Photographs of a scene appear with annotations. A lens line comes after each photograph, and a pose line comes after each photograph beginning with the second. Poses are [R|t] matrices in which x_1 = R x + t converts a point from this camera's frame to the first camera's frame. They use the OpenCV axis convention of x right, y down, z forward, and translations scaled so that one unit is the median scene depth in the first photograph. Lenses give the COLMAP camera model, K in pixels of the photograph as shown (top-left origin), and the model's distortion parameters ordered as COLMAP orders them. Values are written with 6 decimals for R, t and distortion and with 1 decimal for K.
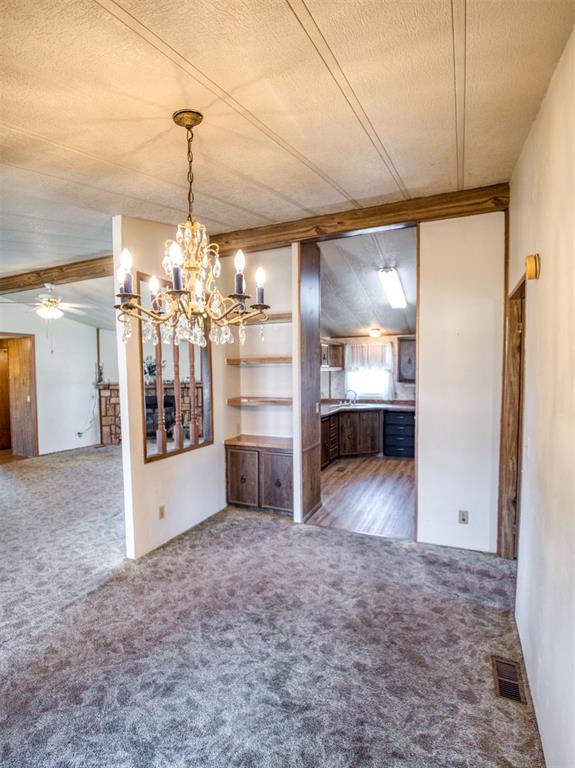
lens RADIAL K [[375.7, 0, 304.3], [0, 375.7, 391.0], [0, 0, 1]] dist [-0.012258, -0.016337]
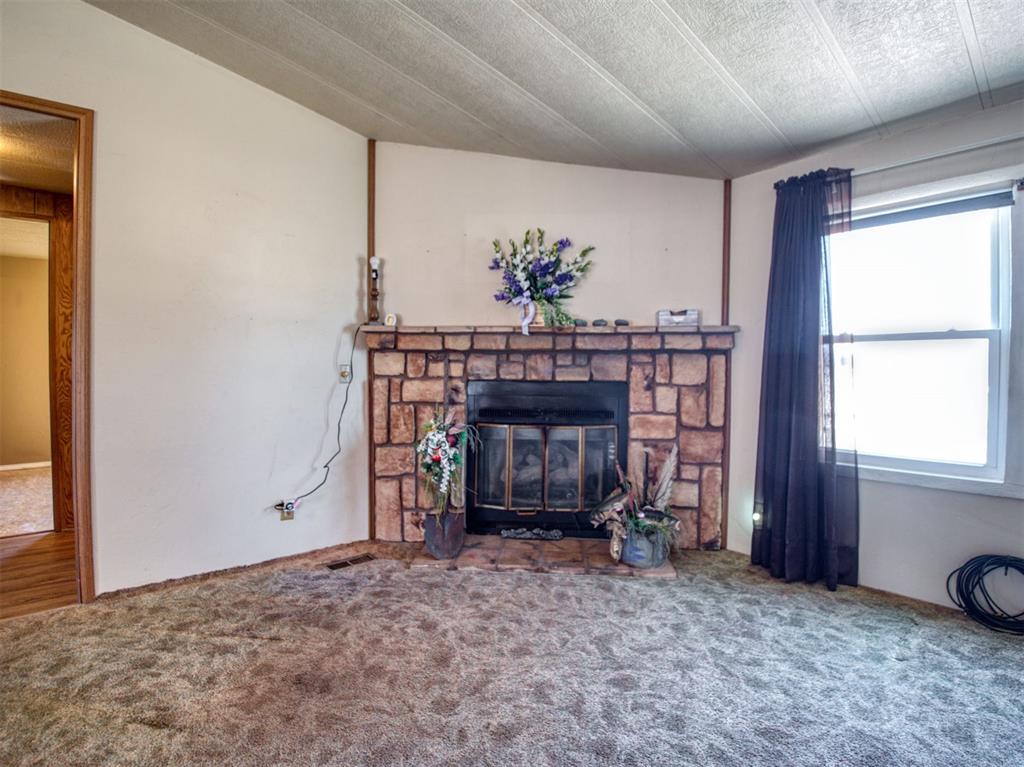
lens RADIAL K [[500.9, 0, 544.0], [0, 500.9, 376.5], [0, 0, 1]] dist [-0.012258, -0.016337]
pose [[0.900474, 0.019594, -0.434469, -0.262162], [-0.032908, 0.999190, -0.023143, 0.020597], [0.433664, 0.035137, 0.900390, 0.715705]]
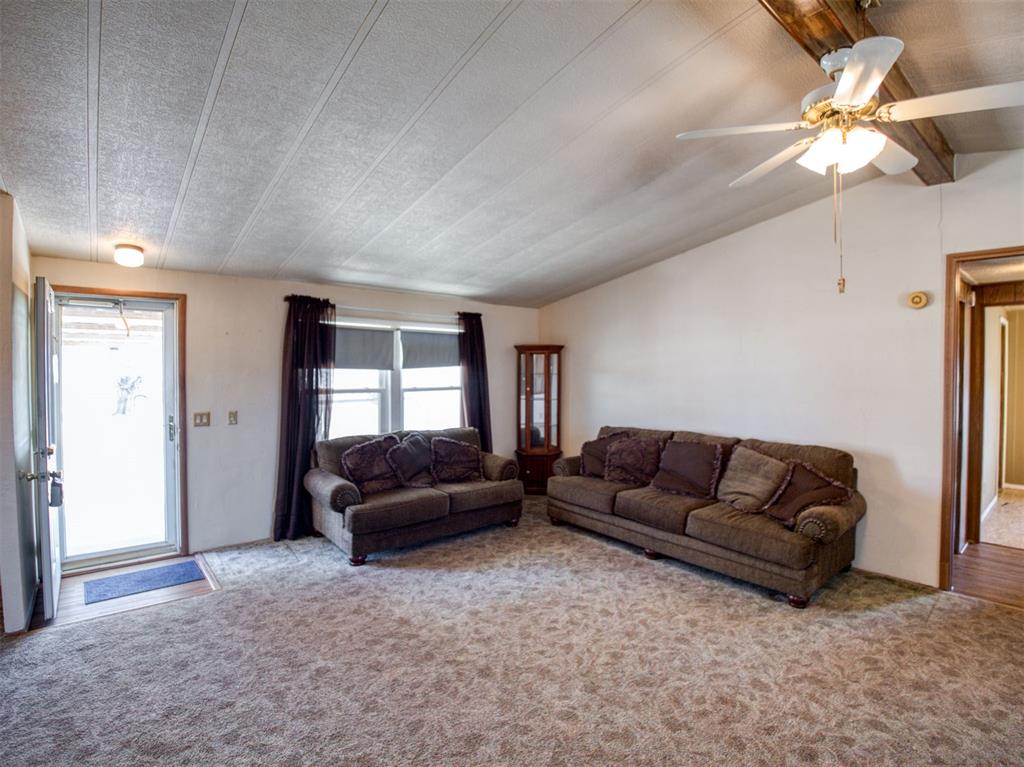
lens RADIAL K [[500.9, 0, 513.1], [0, 500.9, 373.8], [0, 0, 1]] dist [-0.012258, -0.016337]
pose [[-0.463564, 0.021701, -0.885797, -0.133444], [-0.042804, 0.997984, 0.046850, -0.027371], [0.885029, 0.059634, -0.461701, 0.600625]]
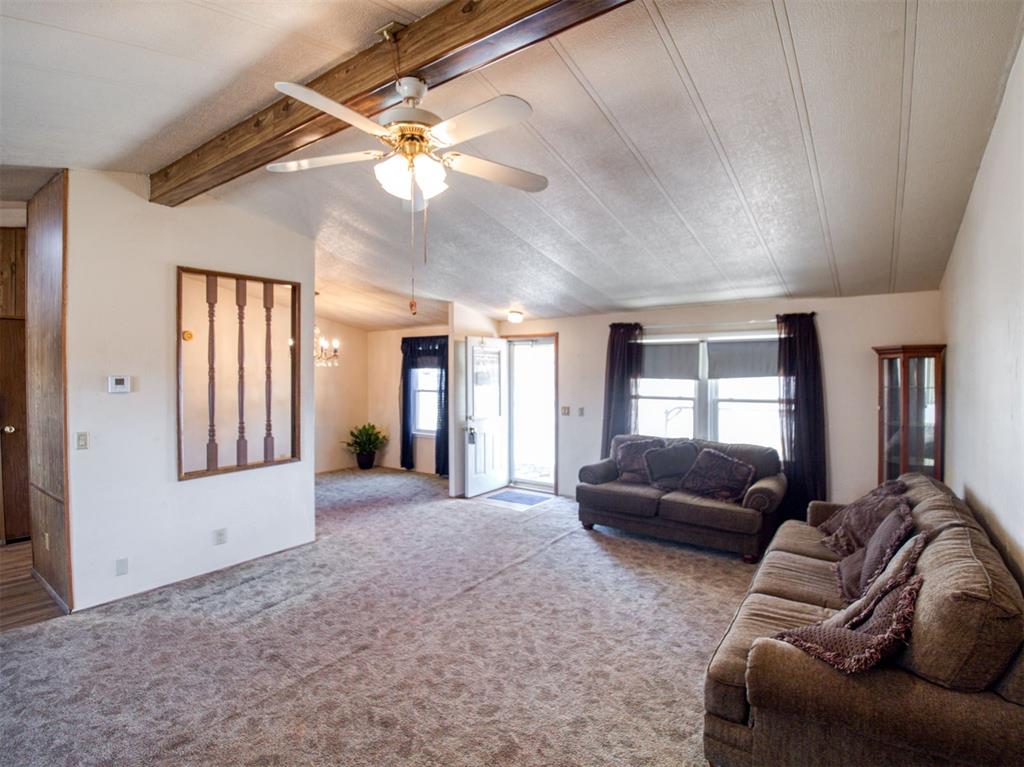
lens RADIAL K [[500.9, 0, 527.6], [0, 500.9, 374.5], [0, 0, 1]] dist [-0.012258, -0.016337]
pose [[-0.976379, 0.013179, 0.215661, -0.538217], [0.024455, 0.998465, 0.049701, -0.042091], [-0.214675, 0.053800, -0.975203, 0.867161]]
